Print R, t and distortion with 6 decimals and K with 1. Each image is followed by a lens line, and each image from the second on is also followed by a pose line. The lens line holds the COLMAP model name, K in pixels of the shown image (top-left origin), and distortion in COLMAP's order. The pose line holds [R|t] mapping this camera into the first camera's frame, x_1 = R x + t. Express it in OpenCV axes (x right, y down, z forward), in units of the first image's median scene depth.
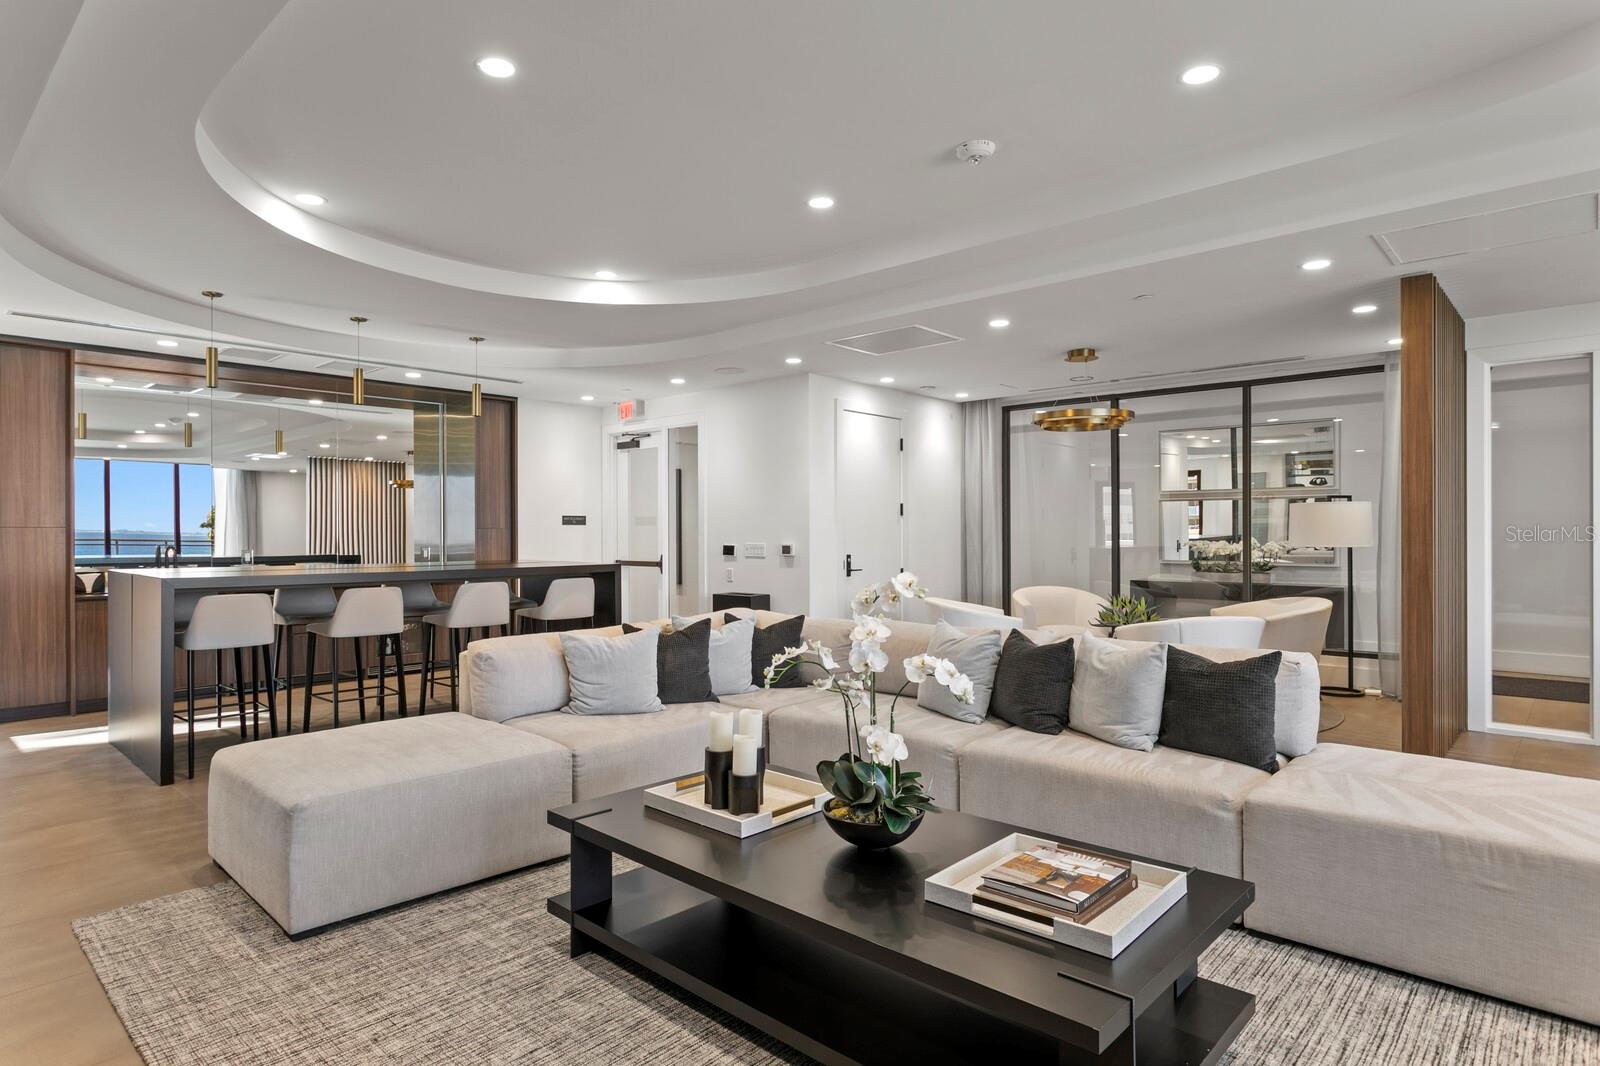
lens RADIAL K [[916.2, 0, 788.8], [0, 916.2, 531.7], [0, 0, 1]] dist [0.006893, 0.003196]
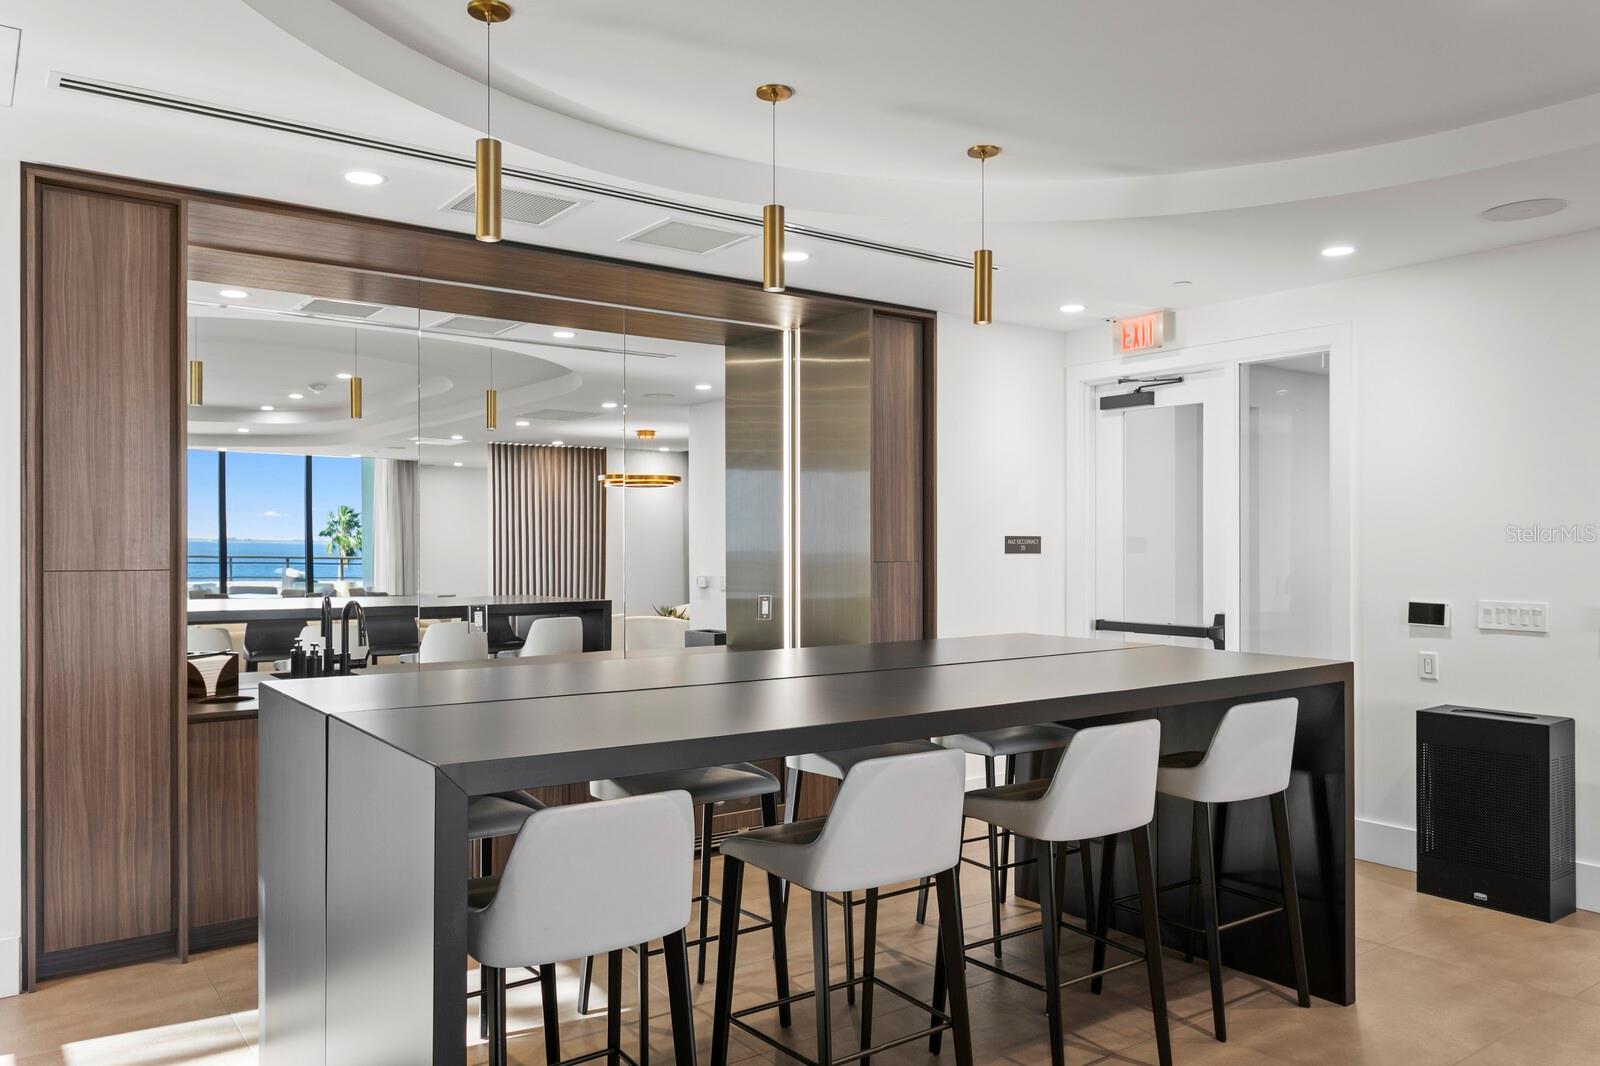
lens RADIAL K [[1170.3, 0, 801.8], [0, 1170.3, 539.9], [0, 0, 1]] dist [0.006048, 0.003544]
pose [[0.984954, 0.001570, -0.172812, -0.261171], [-0.001765, 0.999998, -0.000977, -0.015210], [0.172810, 0.001267, 0.984954, 0.334307]]
